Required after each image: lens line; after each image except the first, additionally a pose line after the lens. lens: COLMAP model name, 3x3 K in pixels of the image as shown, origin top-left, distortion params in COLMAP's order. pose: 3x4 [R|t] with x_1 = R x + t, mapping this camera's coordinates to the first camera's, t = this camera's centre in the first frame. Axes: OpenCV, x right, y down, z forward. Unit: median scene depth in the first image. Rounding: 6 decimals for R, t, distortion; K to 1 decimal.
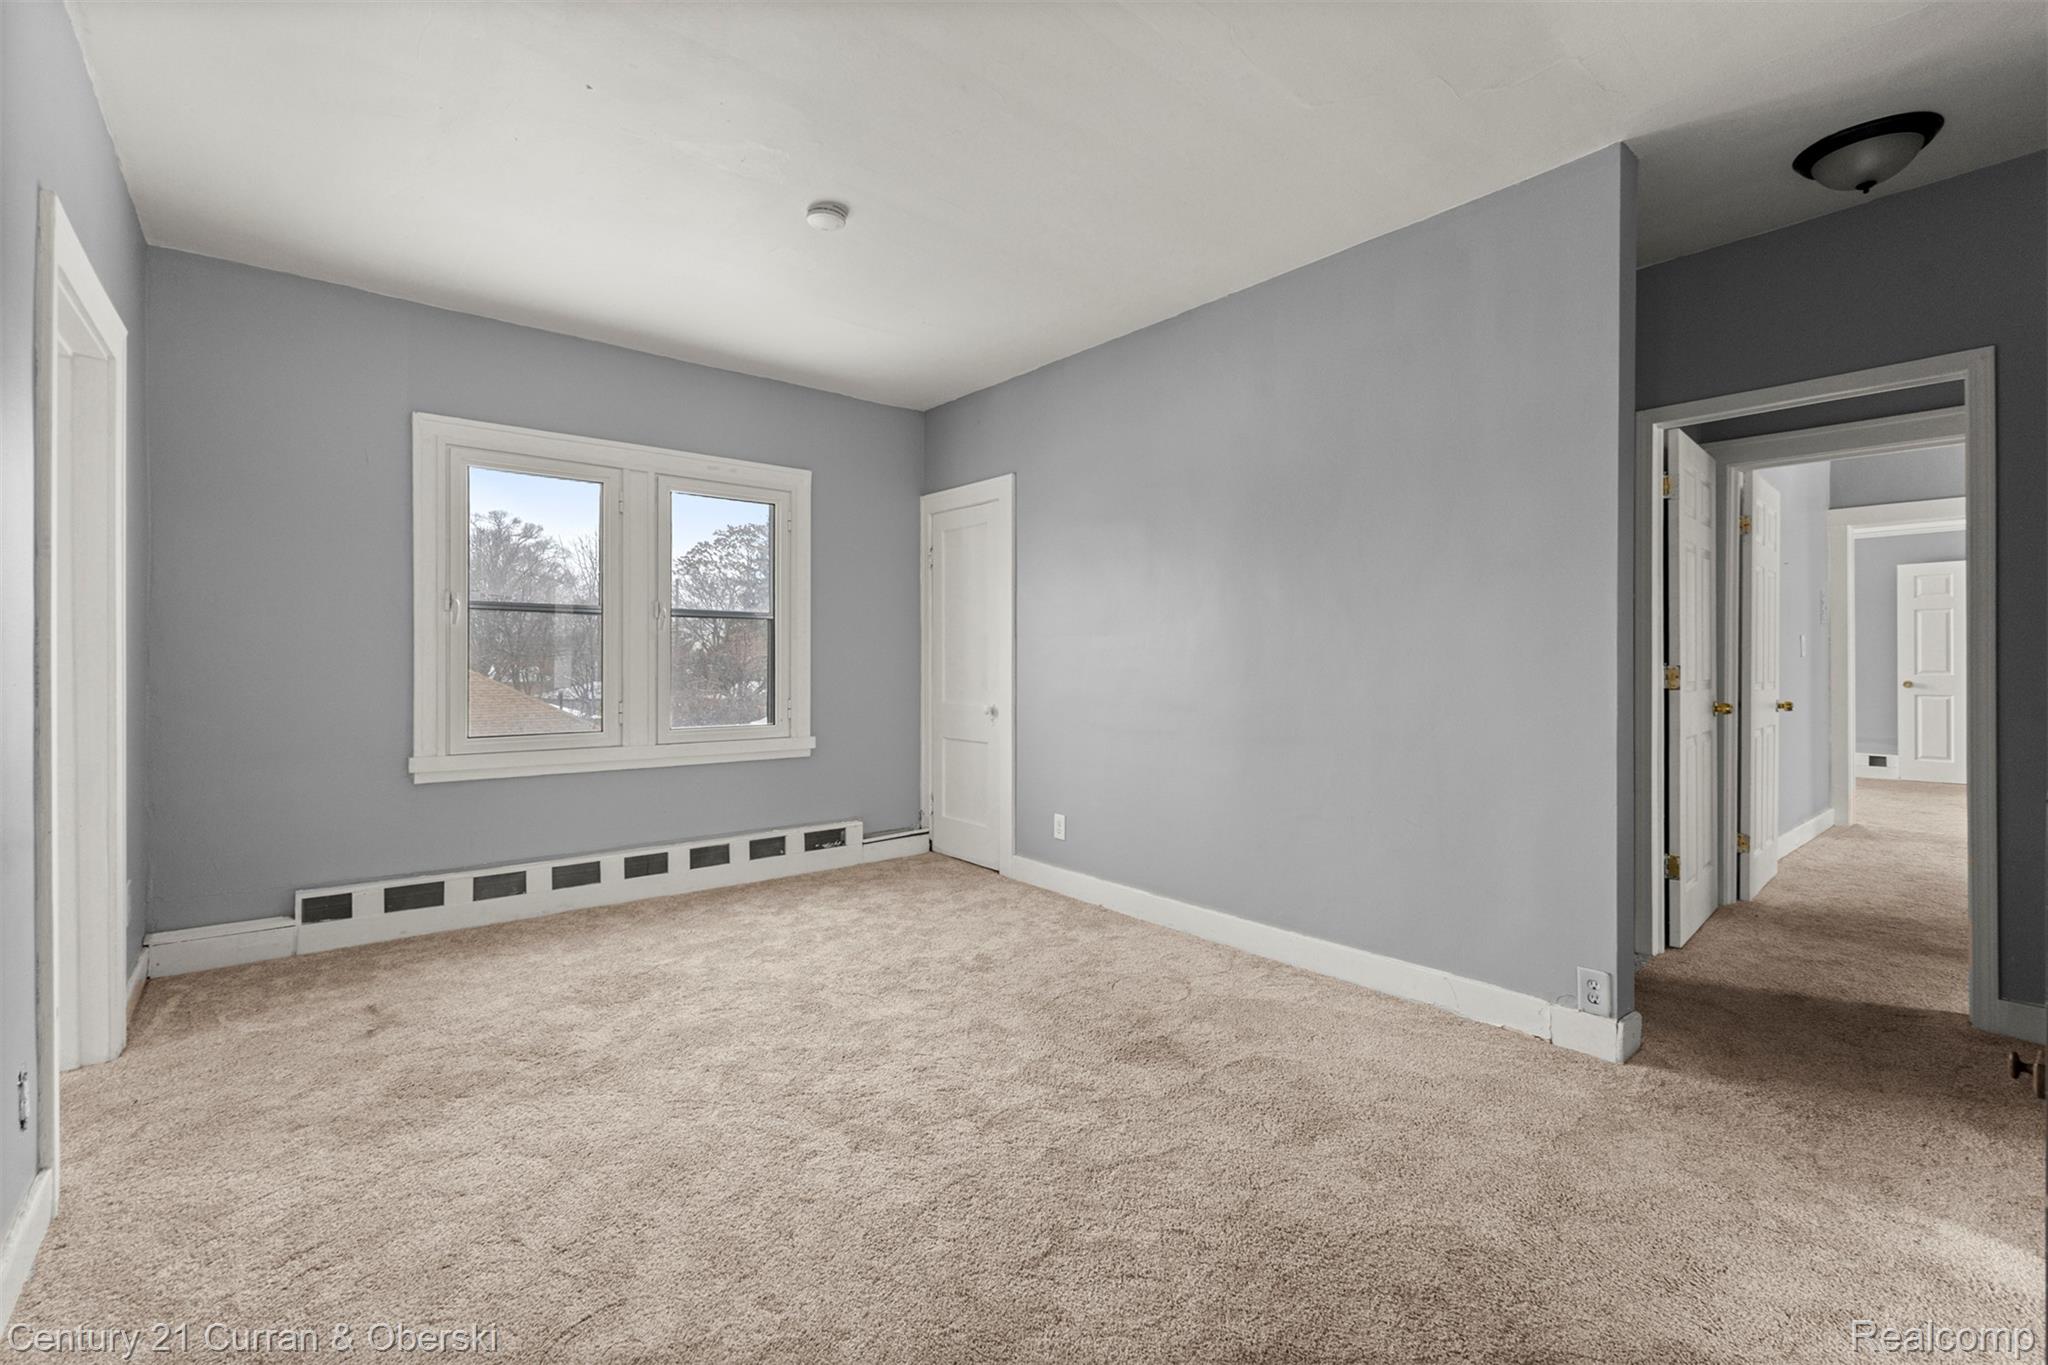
lens RADIAL K [[885.1, 0, 1024.9], [0, 885.1, 665.0], [0, 0, 1]] dist [0.008902, 0.000389]
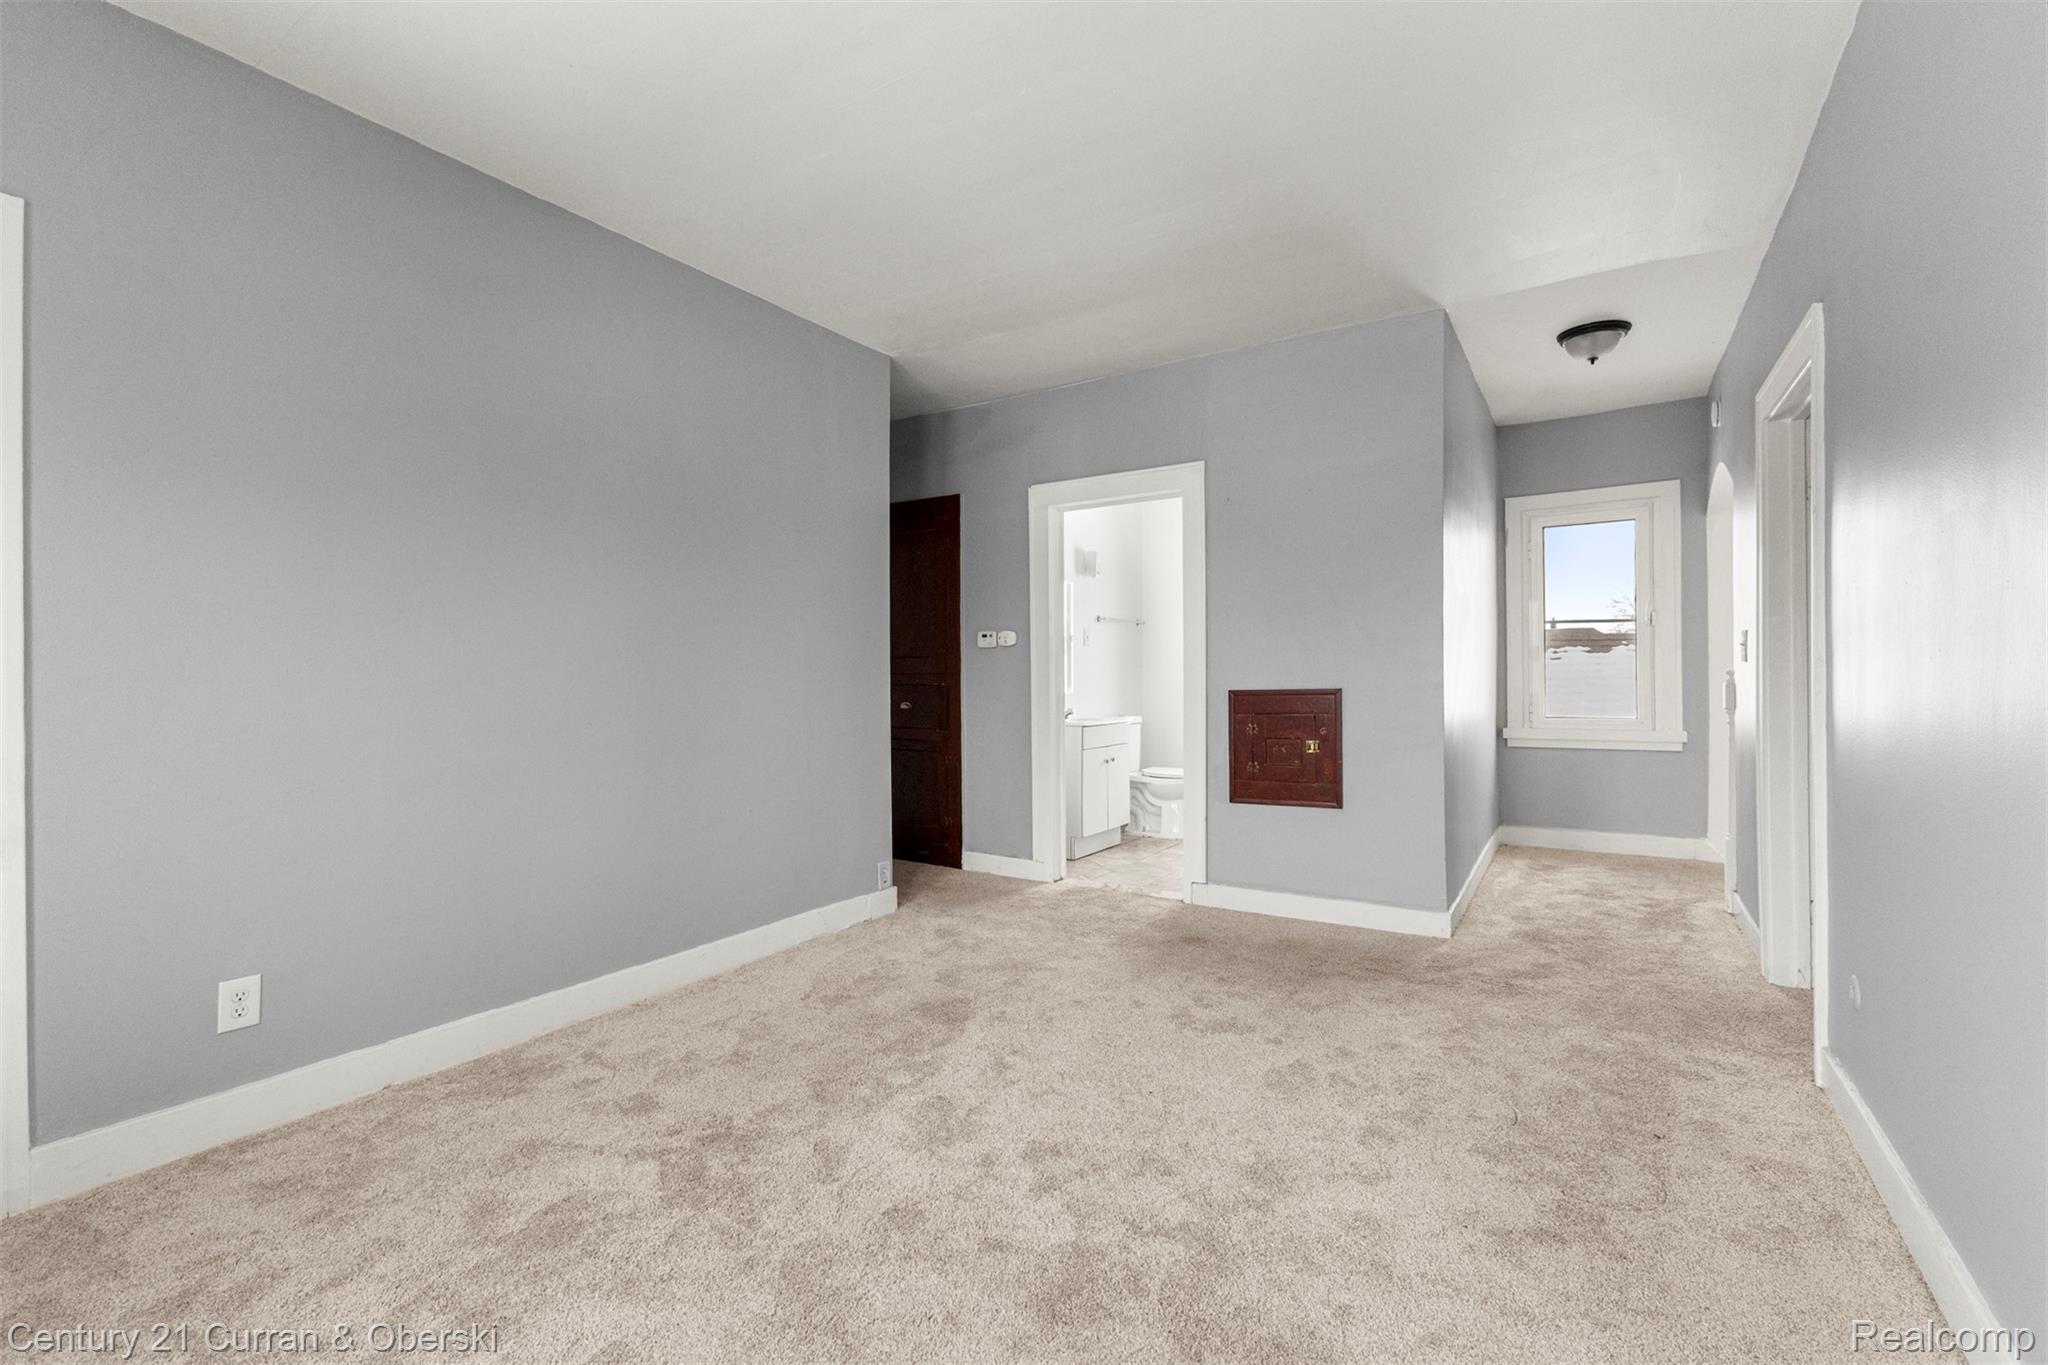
lens RADIAL K [[885.1, 0, 1024.9], [0, 885.1, 665.0], [0, 0, 1]] dist [0.008902, 0.000389]
pose [[-0.299611, 0.012170, 0.953984, -0.758138], [0.013350, 0.999874, -0.008562, 0.006226], [-0.953968, 0.010171, -0.299736, 0.973124]]
